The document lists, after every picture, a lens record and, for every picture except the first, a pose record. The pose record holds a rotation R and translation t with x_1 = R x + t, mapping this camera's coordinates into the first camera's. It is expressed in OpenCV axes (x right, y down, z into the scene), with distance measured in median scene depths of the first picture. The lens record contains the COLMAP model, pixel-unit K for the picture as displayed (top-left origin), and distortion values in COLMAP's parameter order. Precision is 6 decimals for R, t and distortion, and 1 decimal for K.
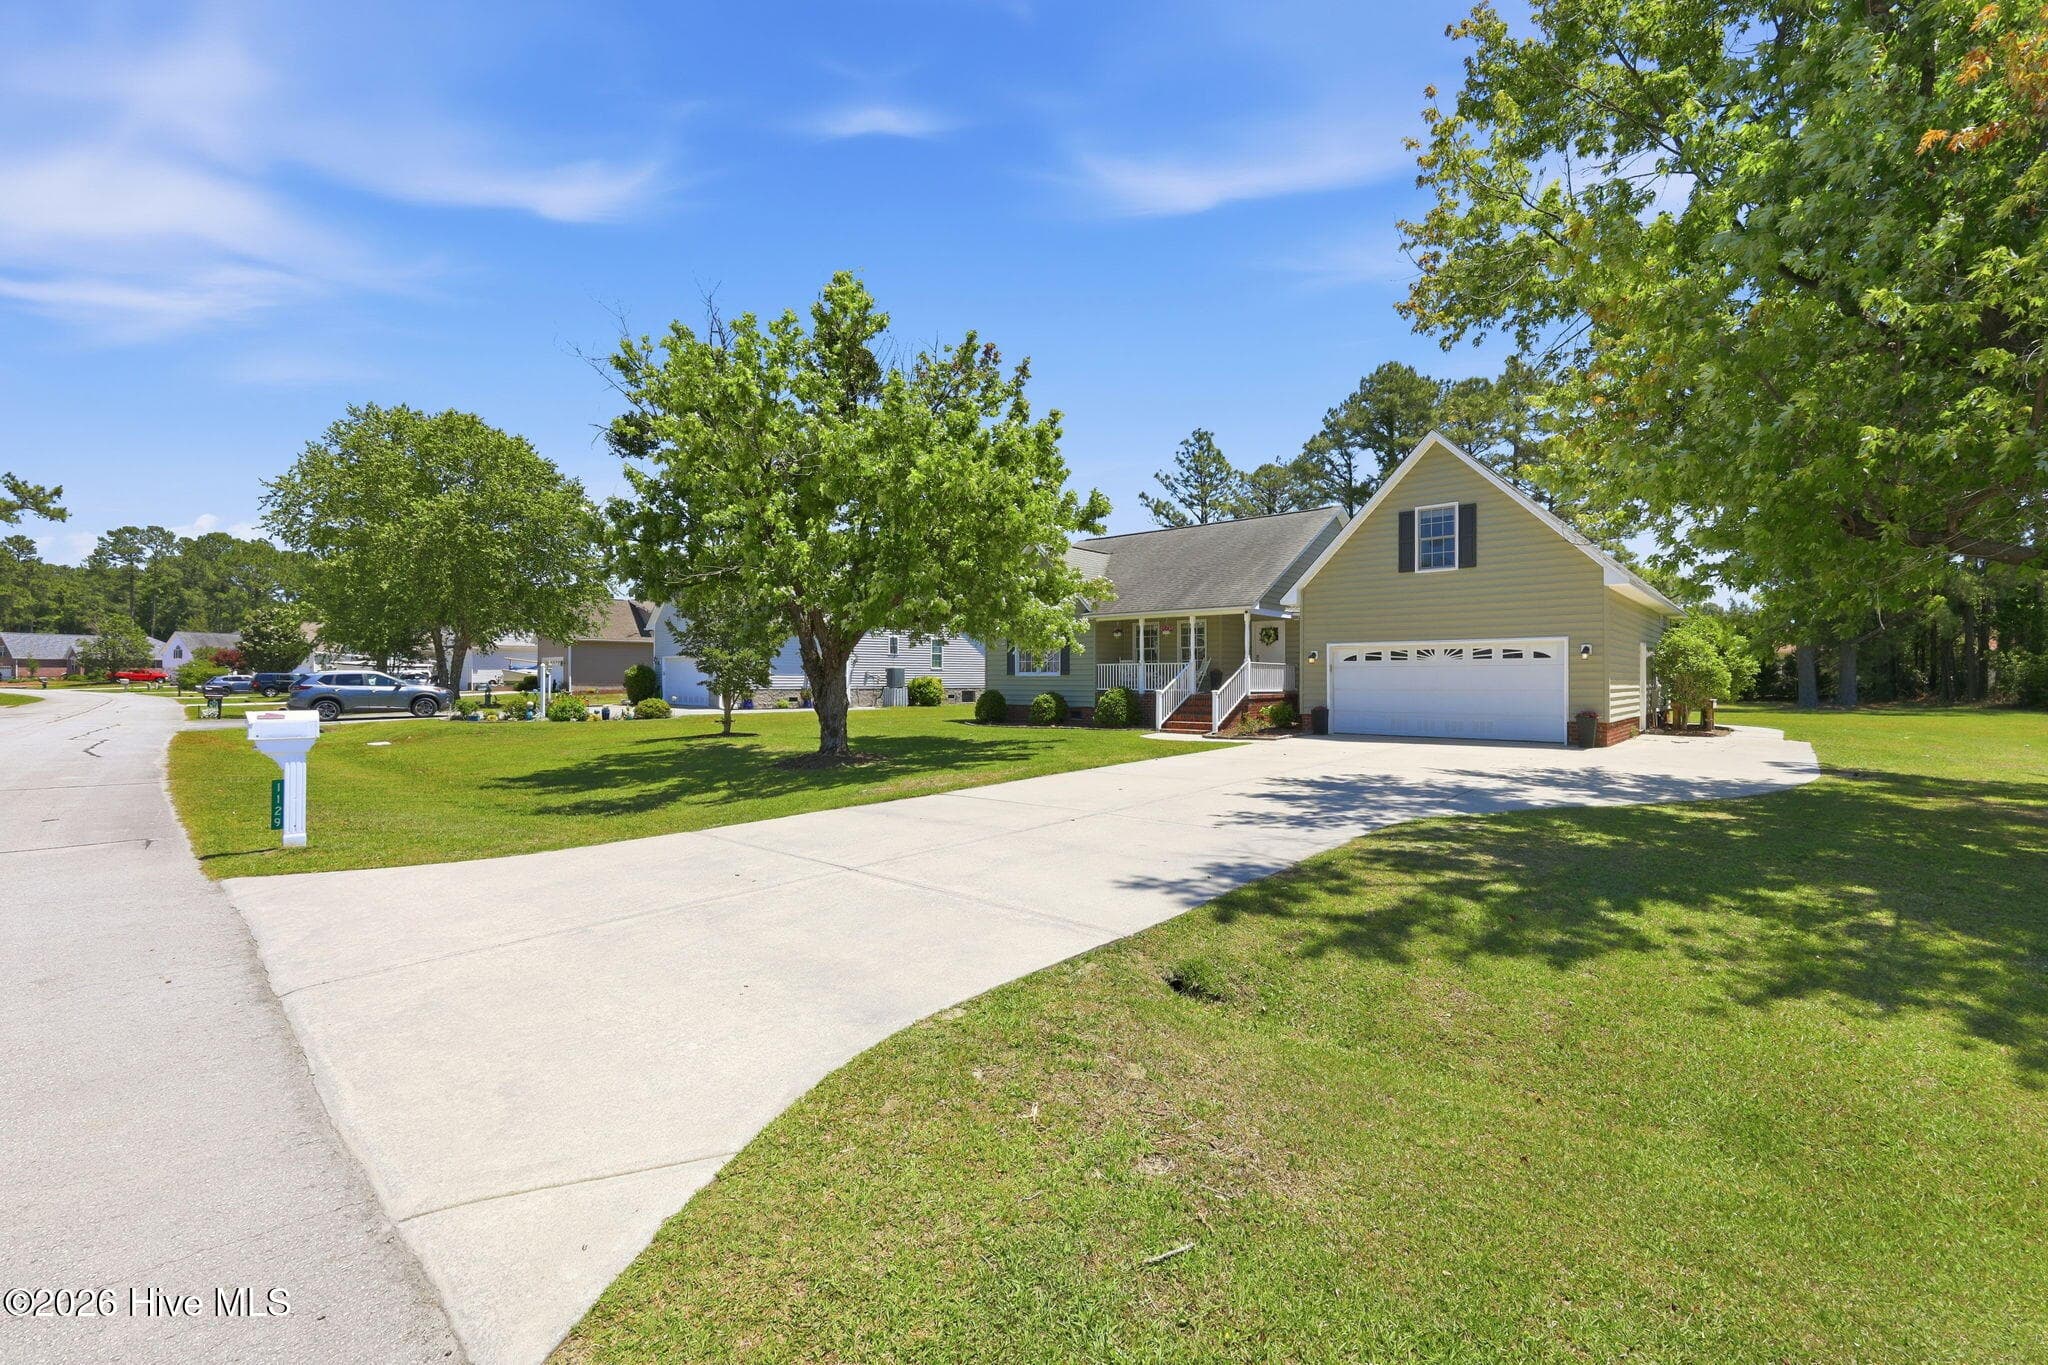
lens RADIAL K [[825.1, 0, 1037.4], [0, 825.1, 674.5], [0, 0, 1]] dist [-0.002390, -0.000125]
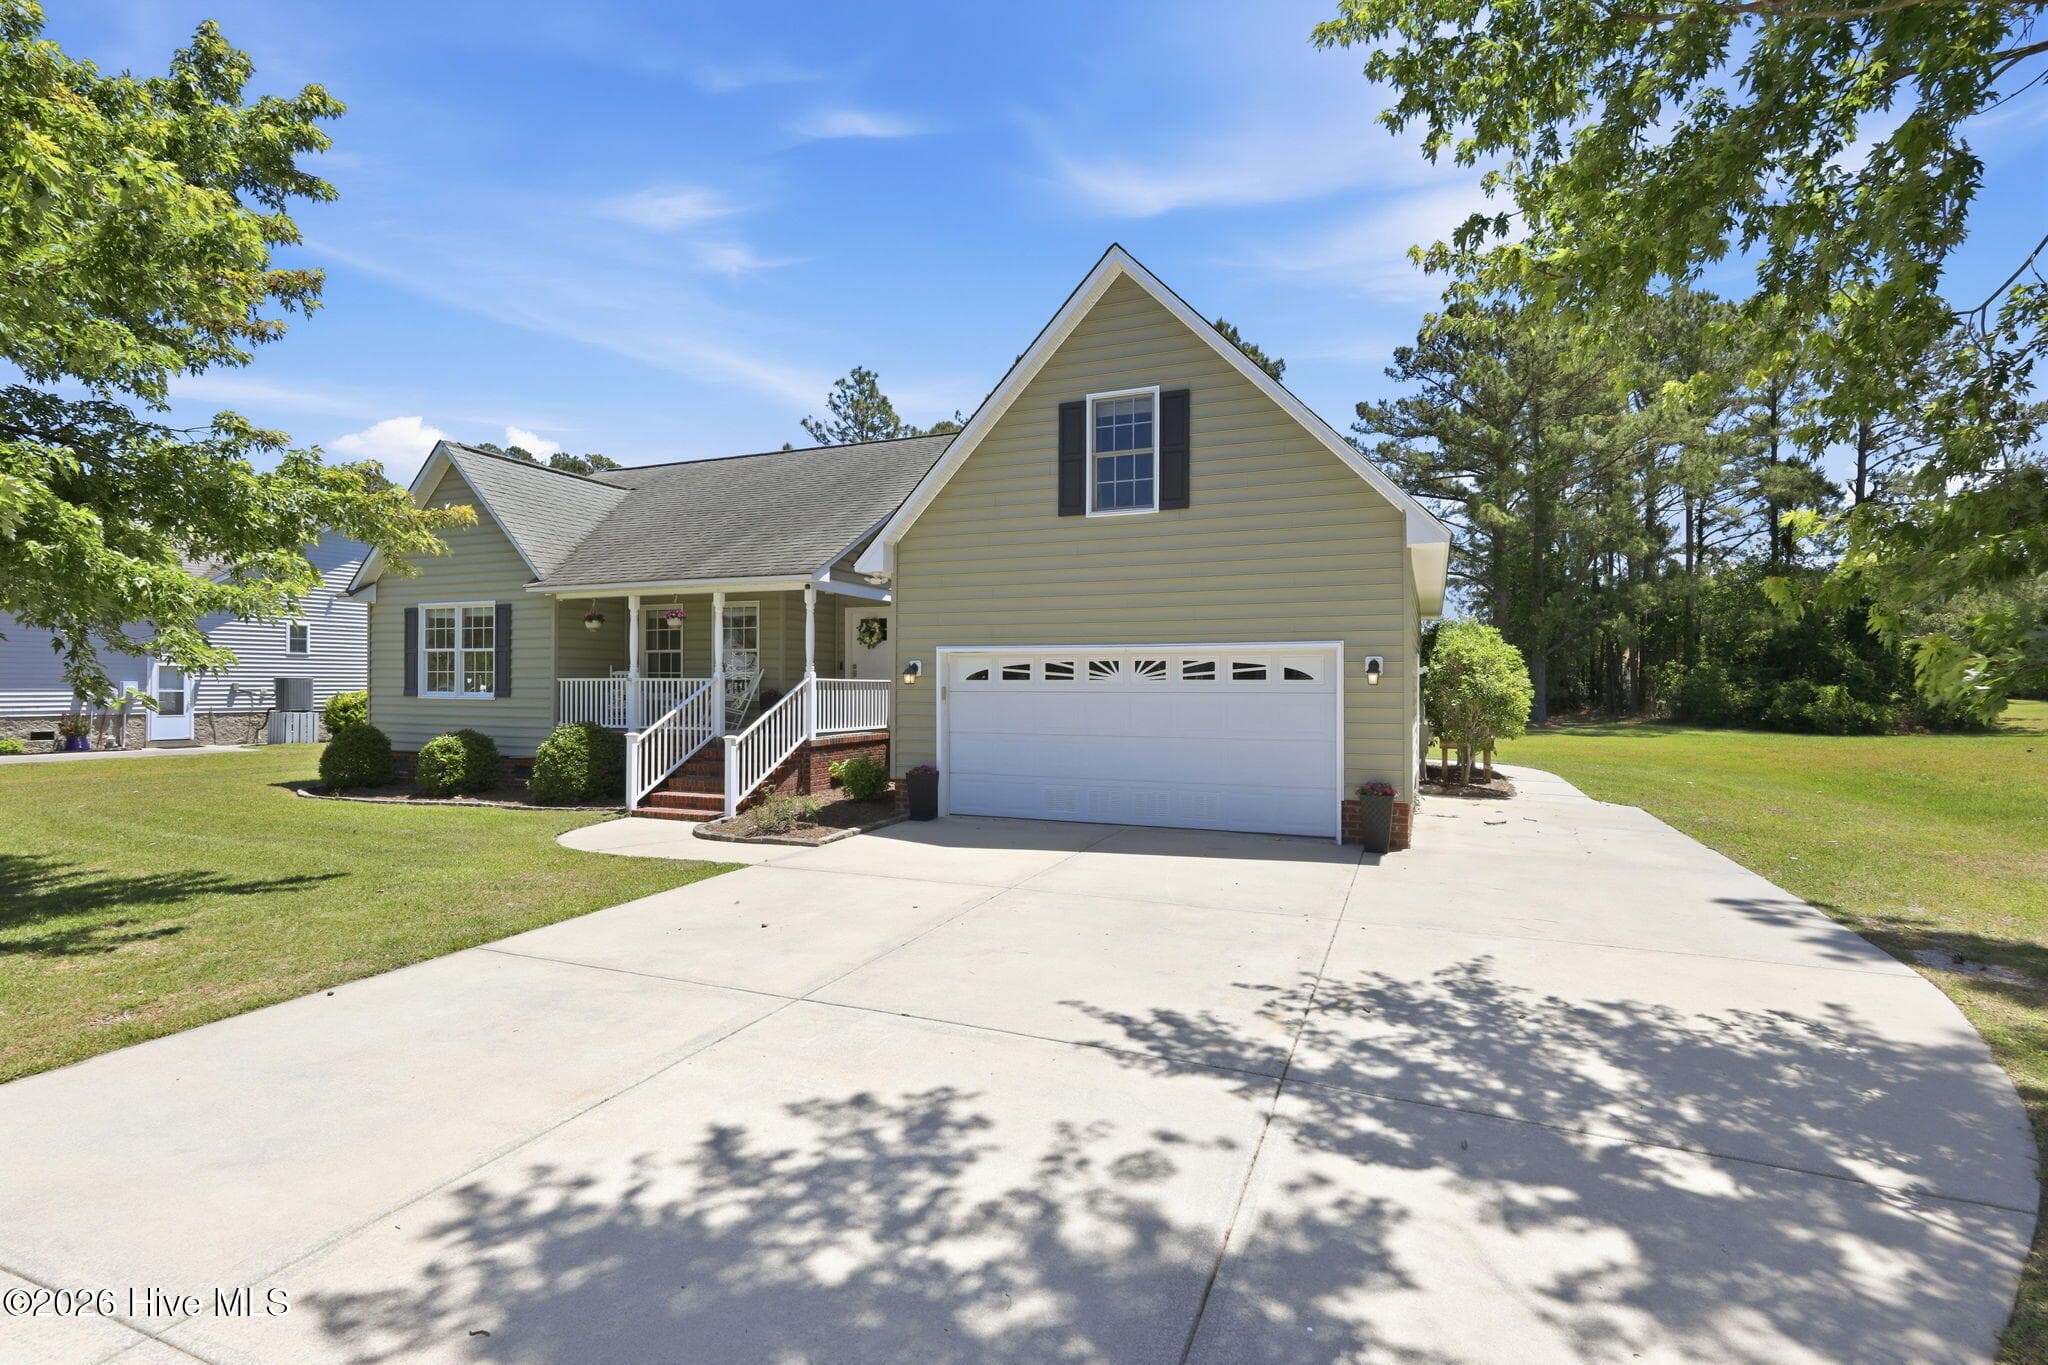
lens RADIAL K [[928.5, 0, 1021.1], [0, 928.5, 686.9], [0, 0, 1]] dist [0.000871, 0.000106]
pose [[0.947006, -0.001343, 0.321213, 0.210301], [-0.002333, 0.999936, 0.011058, -0.018689], [-0.321208, -0.011222, 0.946942, 0.414466]]
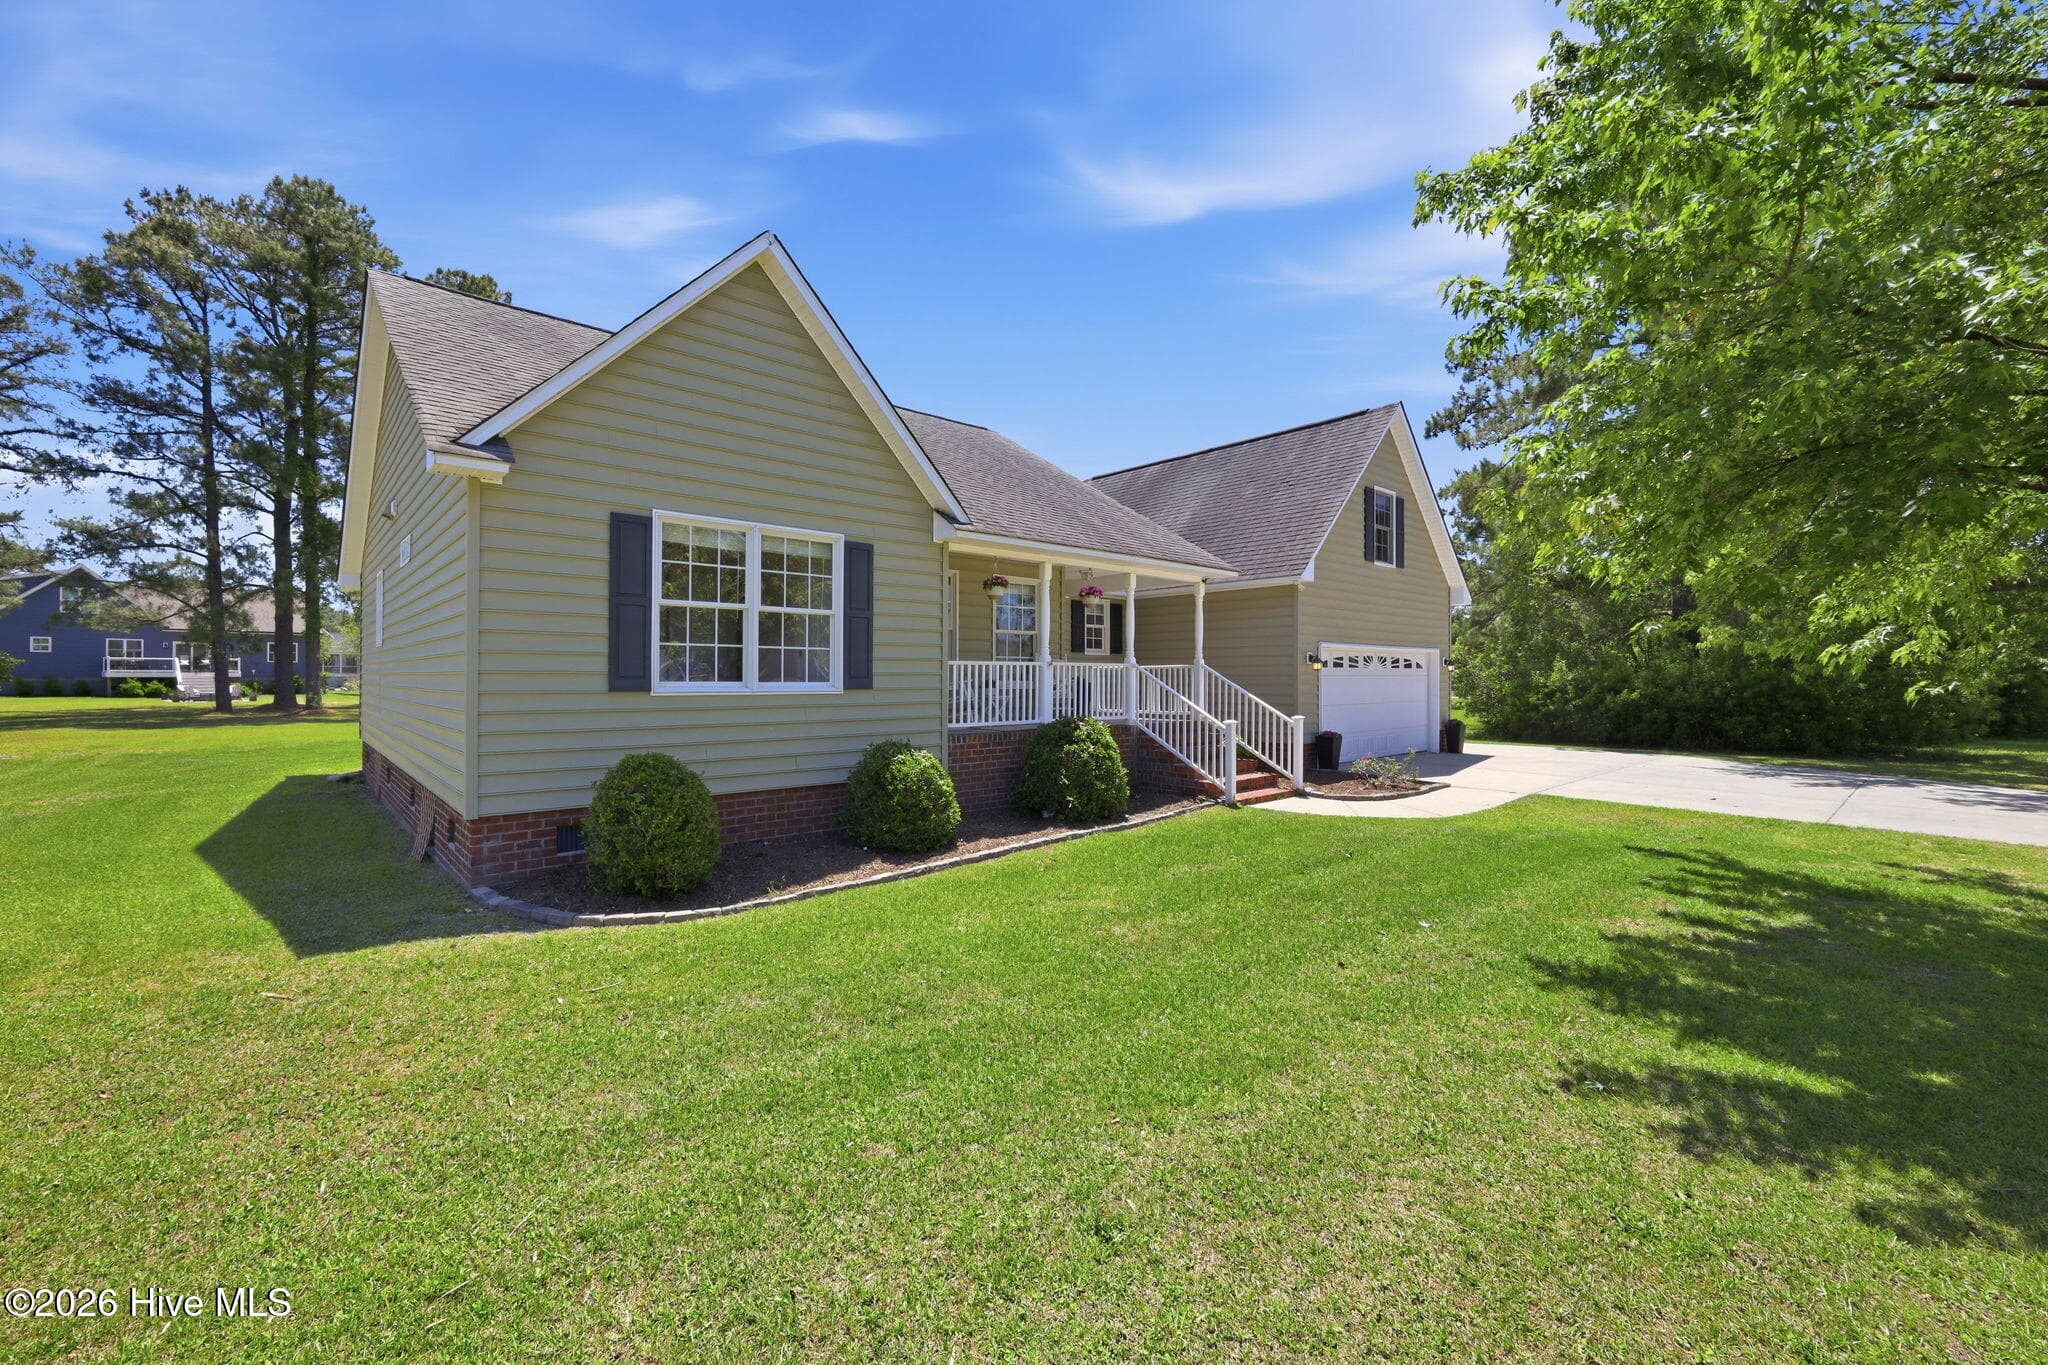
lens RADIAL K [[846.7, 0, 1024.3], [0, 846.7, 678.2], [0, 0, 1]] dist [-0.000576, -0.000006]
pose [[0.111299, -0.008077, 0.993754, -0.410051], [-0.010282, 0.999904, 0.009278, -0.011113], [-0.993734, -0.011251, 0.111205, 1.178205]]
